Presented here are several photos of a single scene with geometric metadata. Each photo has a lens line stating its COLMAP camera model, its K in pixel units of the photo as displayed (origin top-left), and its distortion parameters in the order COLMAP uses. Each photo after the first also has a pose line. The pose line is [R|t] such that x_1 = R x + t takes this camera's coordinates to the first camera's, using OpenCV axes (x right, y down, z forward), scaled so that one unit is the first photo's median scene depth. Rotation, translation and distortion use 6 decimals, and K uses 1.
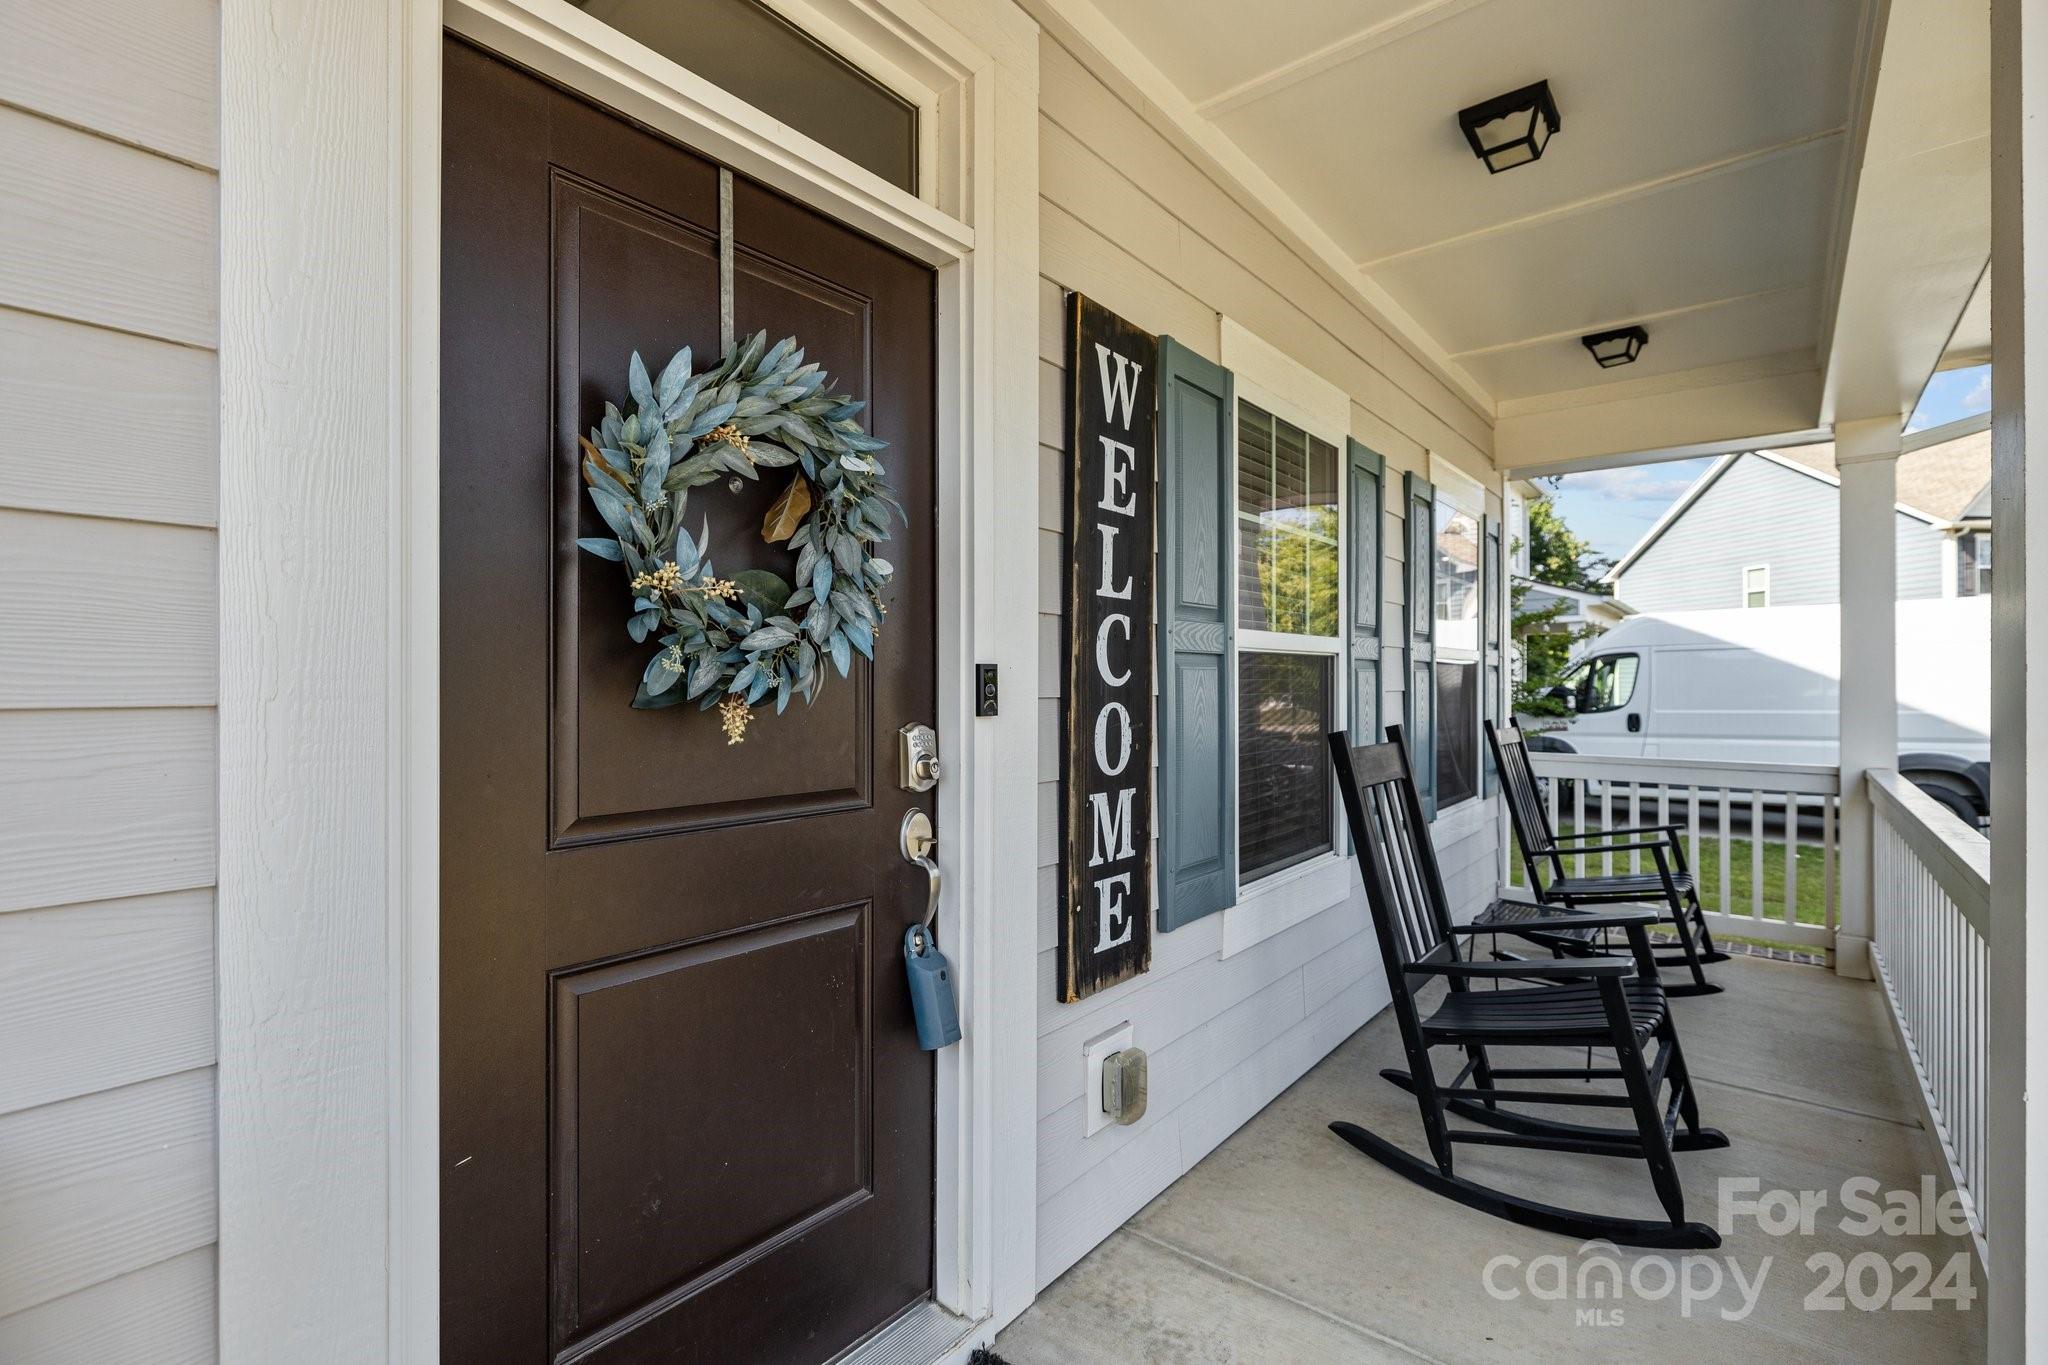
lens RADIAL K [[940.7, 0, 1023.0], [0, 940.7, 684.6], [0, 0, 1]] dist [-0.001054, -0.000089]
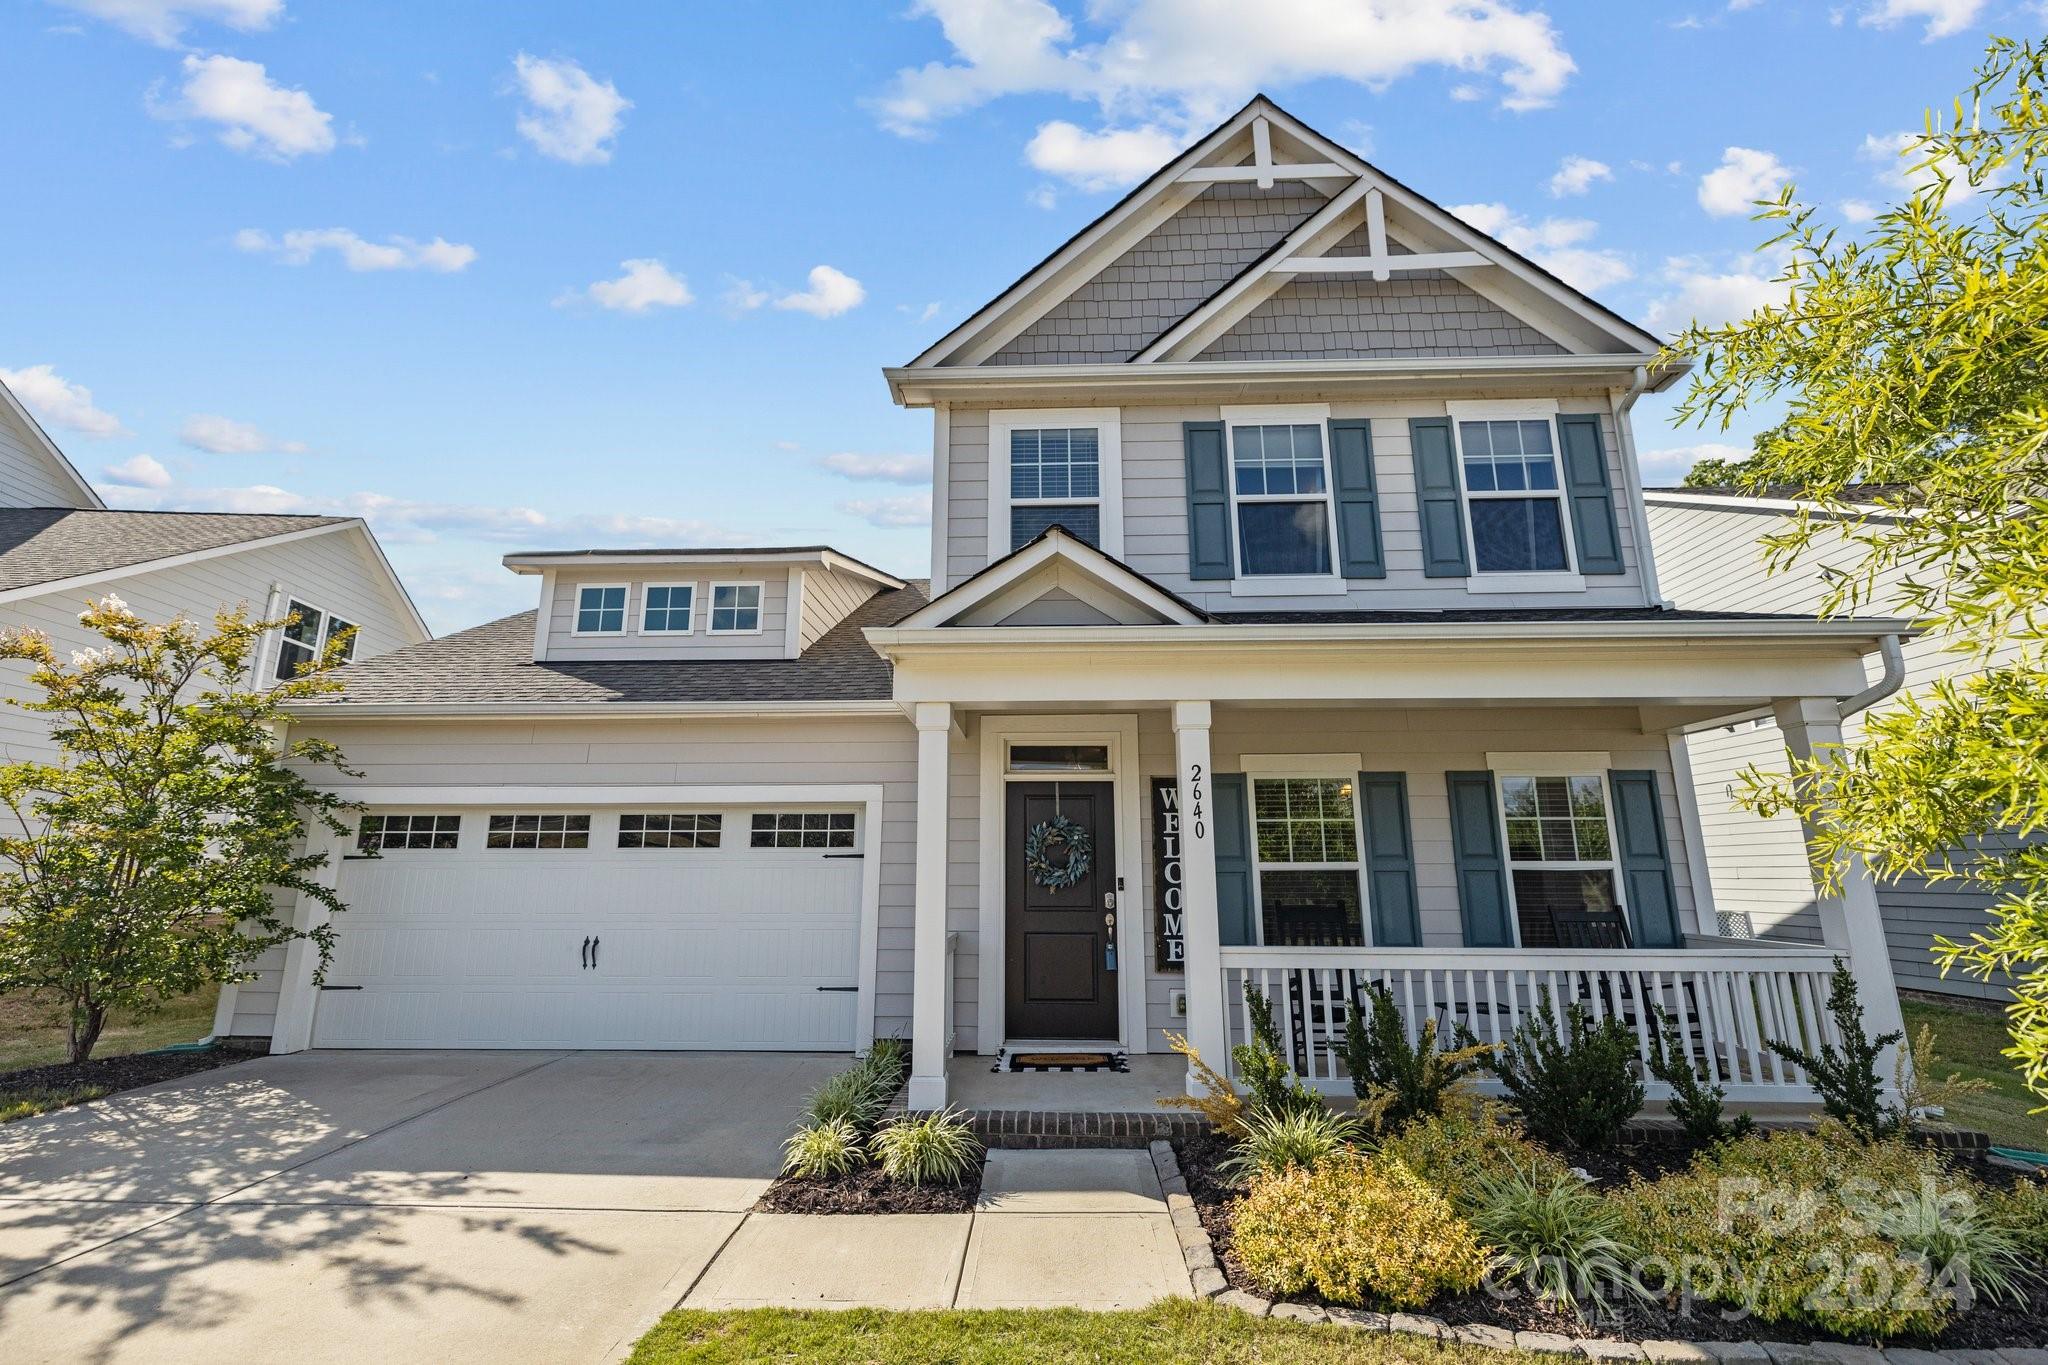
lens RADIAL K [[872.1, 0, 1022.5], [0, 872.1, 679.5], [0, 0, 1]] dist [-0.001372, -0.000228]
pose [[0.595849, -0.177840, -0.783158, 2.488236], [0.000469, 0.975250, -0.221104, -0.020850], [0.803096, 0.131377, 0.581185, -1.474264]]
